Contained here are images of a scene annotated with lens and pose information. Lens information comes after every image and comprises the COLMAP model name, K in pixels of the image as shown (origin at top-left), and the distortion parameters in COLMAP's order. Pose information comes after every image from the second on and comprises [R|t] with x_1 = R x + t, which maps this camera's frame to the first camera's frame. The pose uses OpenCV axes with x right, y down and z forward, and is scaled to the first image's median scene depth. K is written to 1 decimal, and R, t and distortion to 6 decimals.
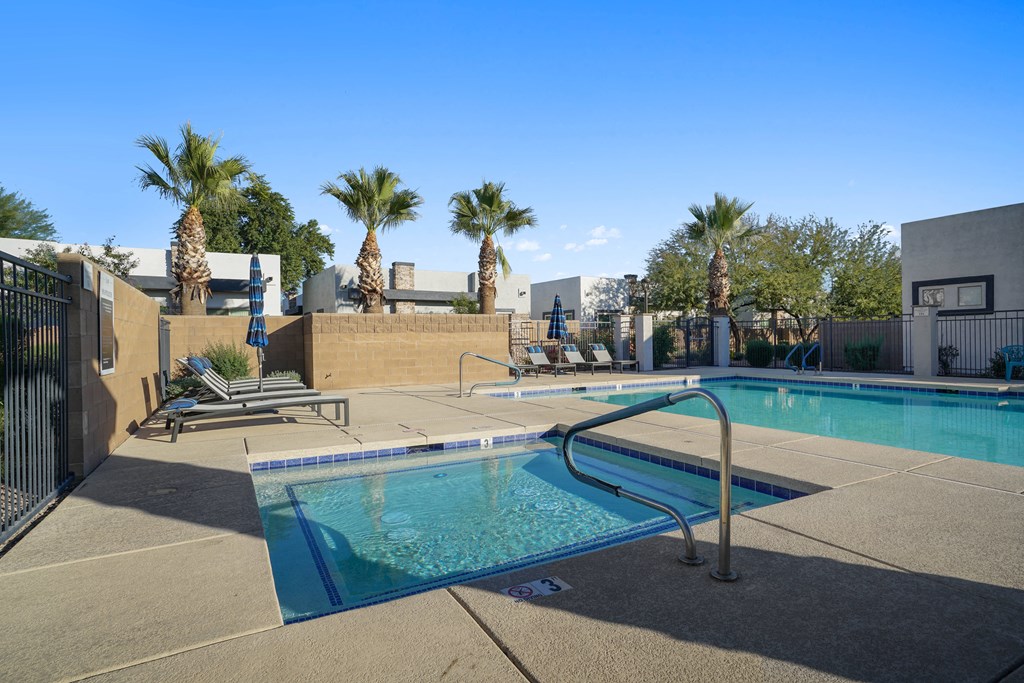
lens RADIAL K [[528.6, 0, 510.0], [0, 528.6, 338.0], [0, 0, 1]] dist [-0.005275, -0.000079]
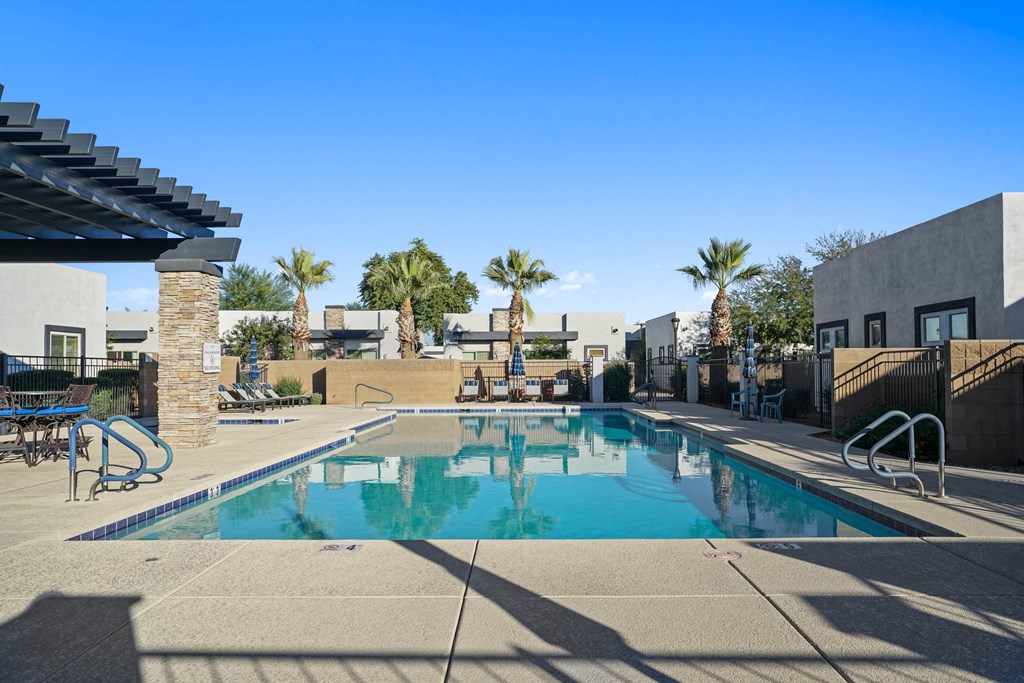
lens RADIAL K [[610.2, 0, 508.0], [0, 610.2, 348.4], [0, 0, 1]] dist [0.038978, 0.000296]
pose [[0.879448, -0.007930, -0.475929, 0.602344], [-0.006247, 0.999583, -0.028200, -0.016988], [0.475954, 0.027773, 0.879032, -0.258299]]
